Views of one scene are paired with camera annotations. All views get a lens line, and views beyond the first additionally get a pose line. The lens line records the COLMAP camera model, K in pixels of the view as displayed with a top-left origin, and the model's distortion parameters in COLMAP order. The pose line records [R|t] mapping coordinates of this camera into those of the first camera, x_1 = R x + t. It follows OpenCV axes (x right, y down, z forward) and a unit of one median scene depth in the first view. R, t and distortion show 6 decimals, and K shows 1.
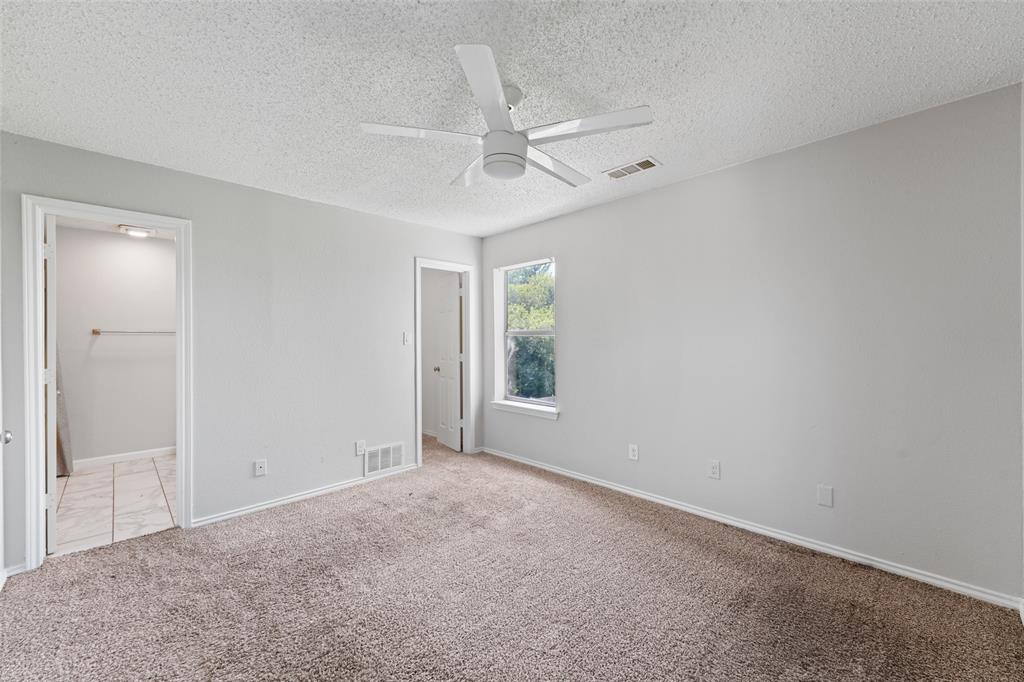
lens RADIAL K [[409.6, 0, 505.2], [0, 409.6, 339.7], [0, 0, 1]] dist [0.008483, -0.002915]
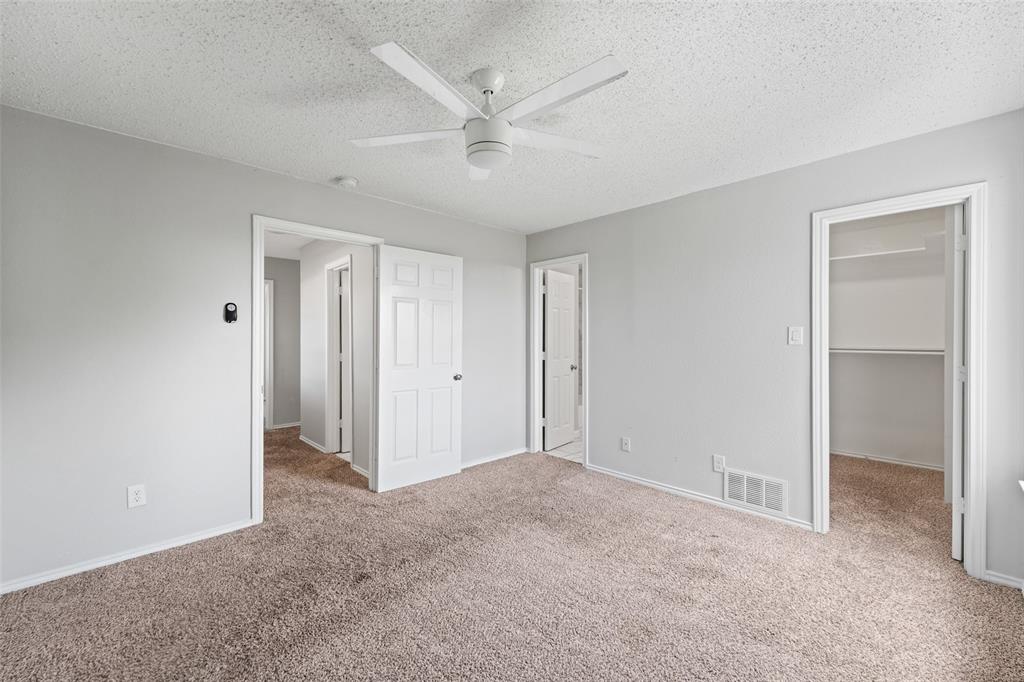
lens RADIAL K [[409.6, 0, 503.7], [0, 409.6, 338.7], [0, 0, 1]] dist [0.008483, -0.002915]
pose [[-0.007881, 0.008297, -0.999935, 0.546685], [-0.006848, 0.999942, 0.008351, -0.001524], [0.999945, 0.006914, -0.007823, 0.602068]]
